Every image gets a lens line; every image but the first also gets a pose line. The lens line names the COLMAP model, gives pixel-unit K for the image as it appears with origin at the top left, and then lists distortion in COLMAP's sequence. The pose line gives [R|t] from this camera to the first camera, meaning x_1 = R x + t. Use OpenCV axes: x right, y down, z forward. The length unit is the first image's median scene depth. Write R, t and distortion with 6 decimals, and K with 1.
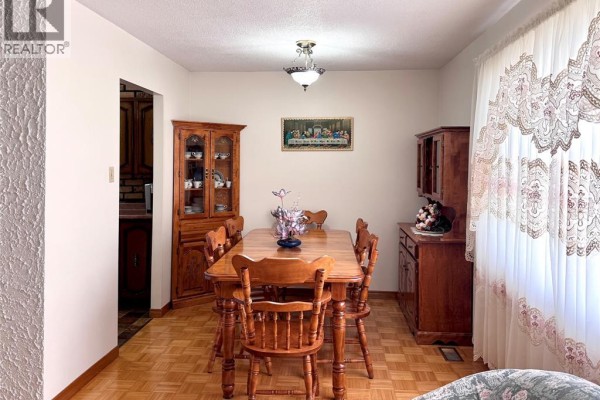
lens RADIAL K [[503.1, 0, 299.7], [0, 503.1, 161.6], [0, 0, 1]] dist [0.246641, -0.002331]
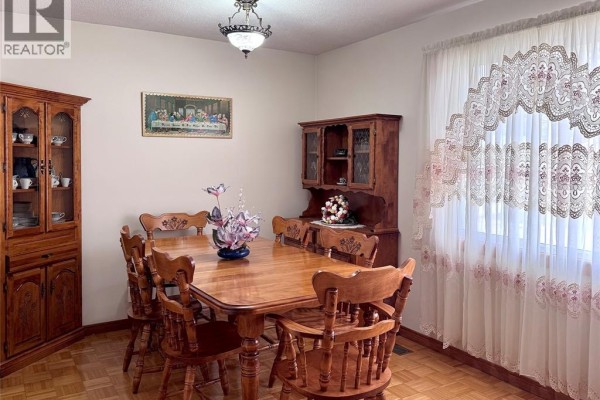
lens RADIAL K [[512.5, 0, 300.8], [0, 512.5, 173.6], [0, 0, 1]] dist [0.091719, -0.007101]
pose [[0.802733, -0.017438, 0.596083, -0.320476], [-0.000471, 0.999554, 0.029875, 0.011928], [-0.596338, -0.024263, 0.802367, 0.245843]]
